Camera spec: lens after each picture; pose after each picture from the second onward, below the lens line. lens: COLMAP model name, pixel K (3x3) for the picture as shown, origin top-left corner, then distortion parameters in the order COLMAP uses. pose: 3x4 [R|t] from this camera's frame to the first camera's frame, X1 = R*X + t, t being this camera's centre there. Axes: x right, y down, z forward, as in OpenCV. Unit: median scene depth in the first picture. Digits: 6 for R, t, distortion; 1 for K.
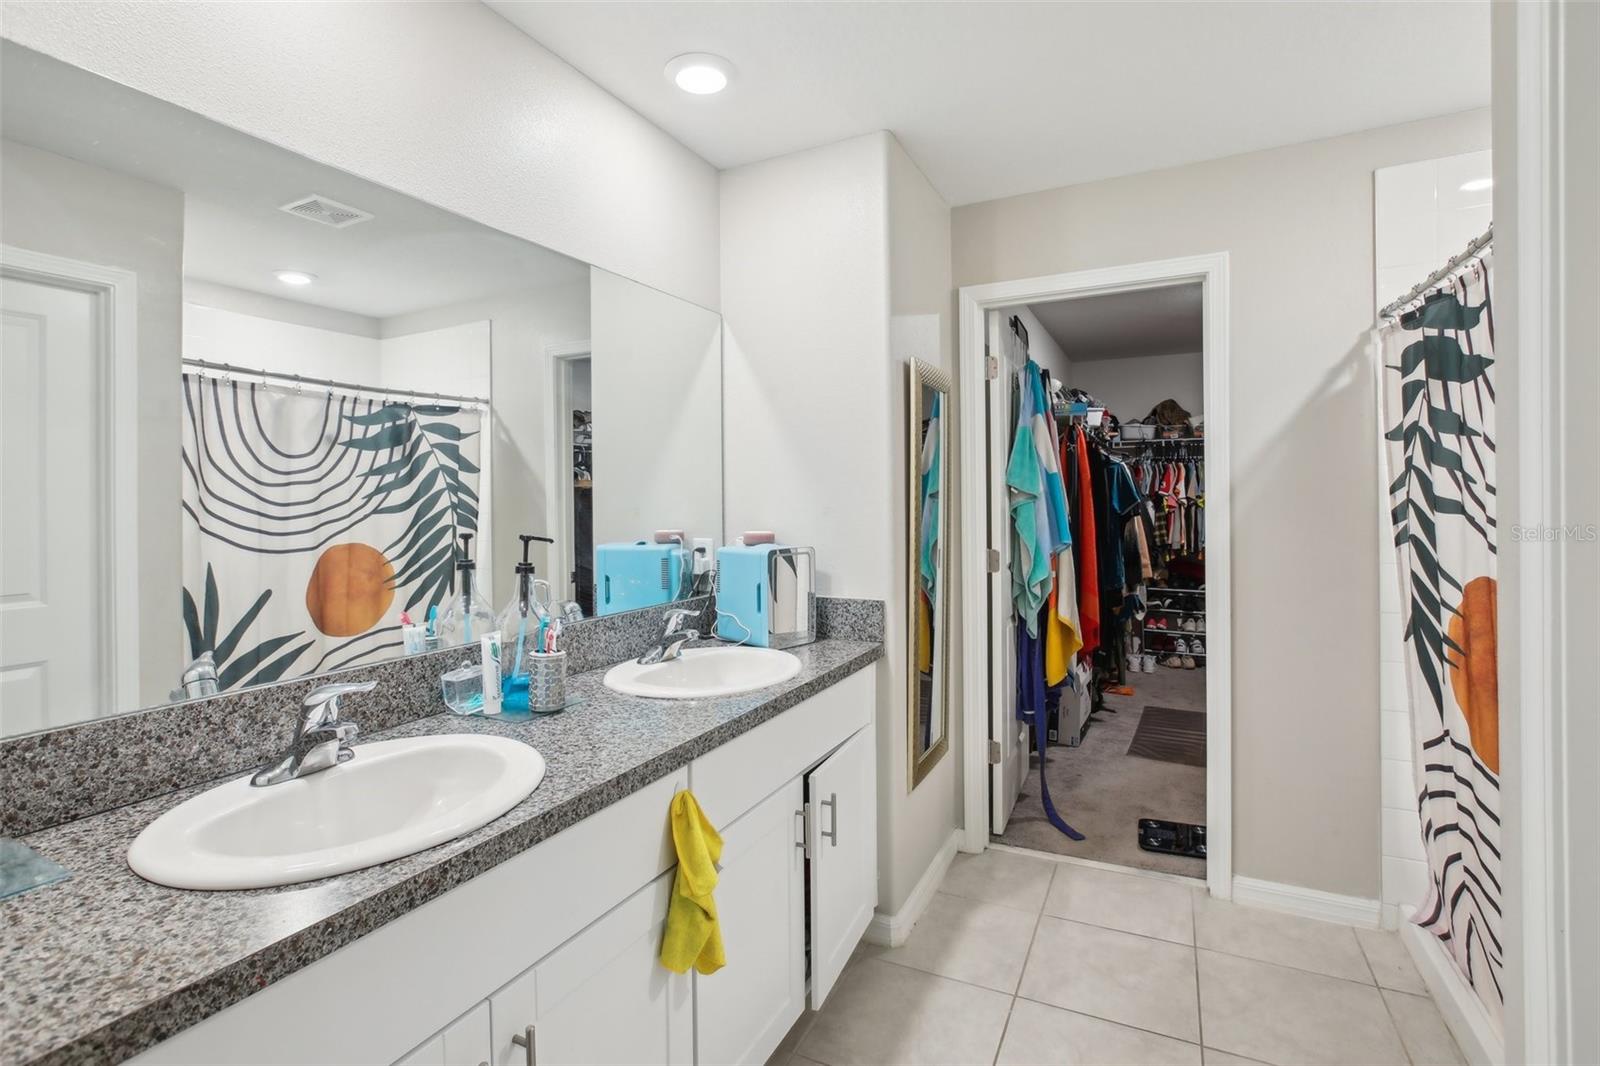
lens RADIAL K [[741.9, 0, 785.1], [0, 741.9, 498.4], [0, 0, 1]] dist [-0.022099, 0.005913]
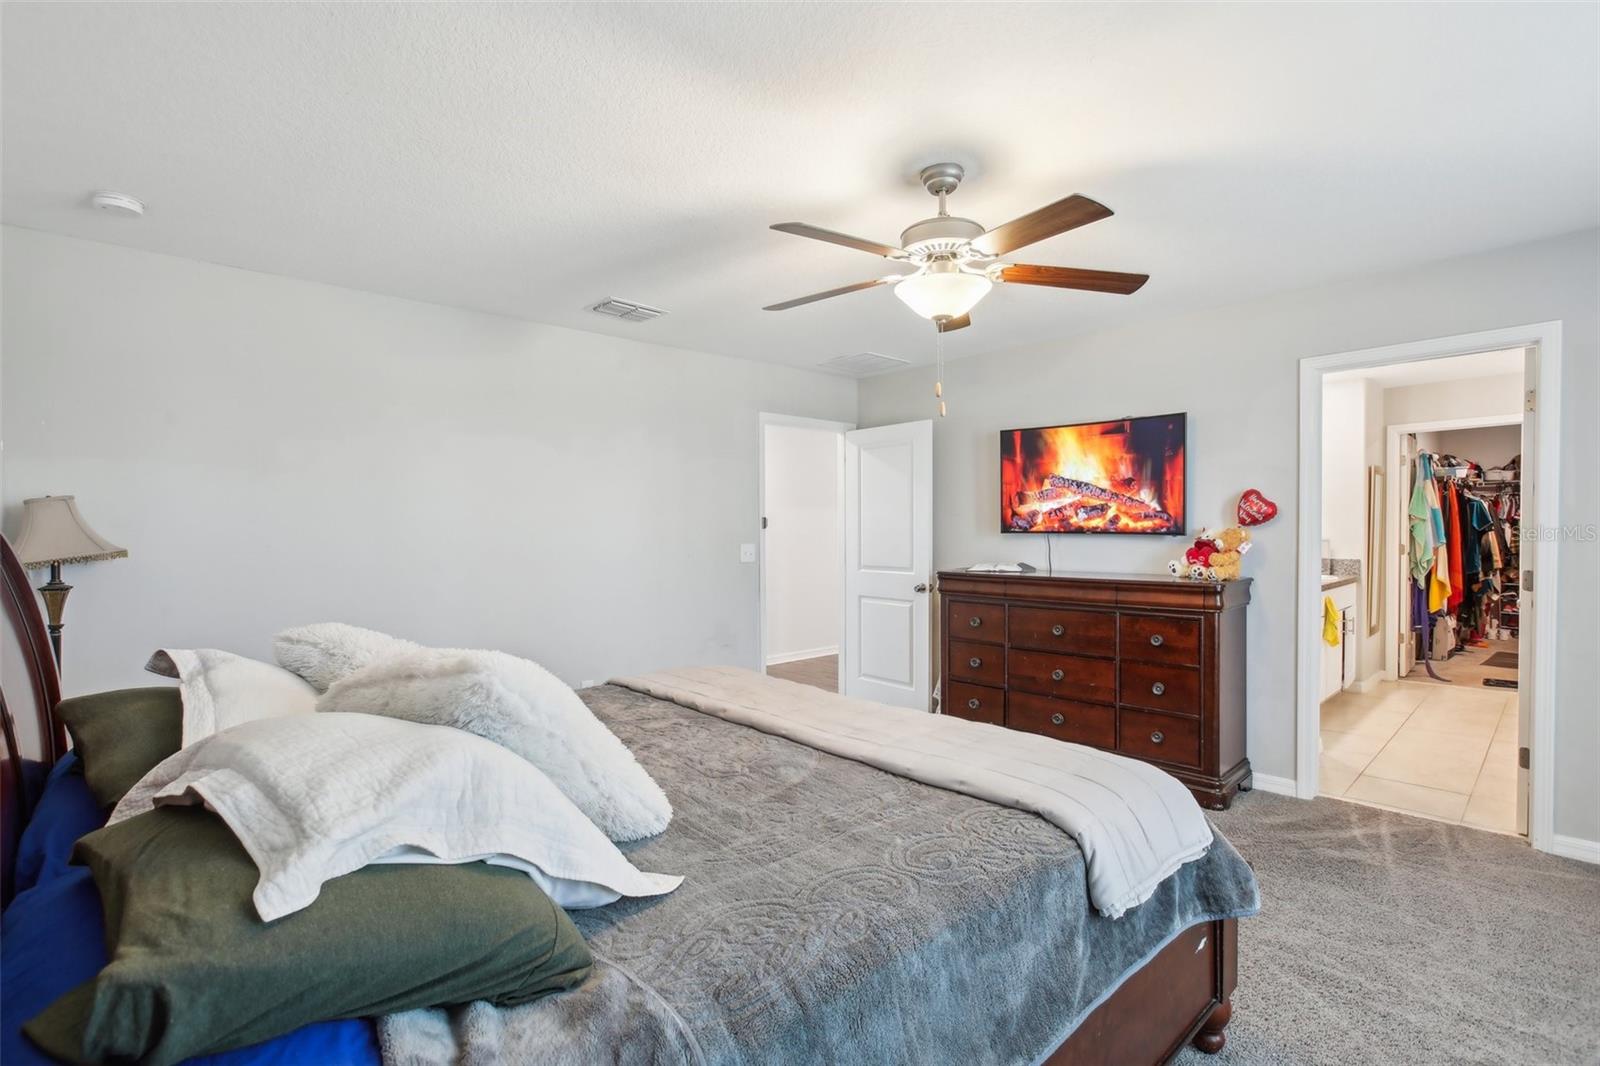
lens RADIAL K [[741.9, 0, 800.9], [0, 741.9, 536.9], [0, 0, 1]] dist [-0.022099, 0.005913]
pose [[0.942800, 0.009068, -0.333236, -0.594204], [-0.002369, 0.999787, 0.020502, 0.007480], [0.333351, -0.018540, 0.942621, -1.440420]]
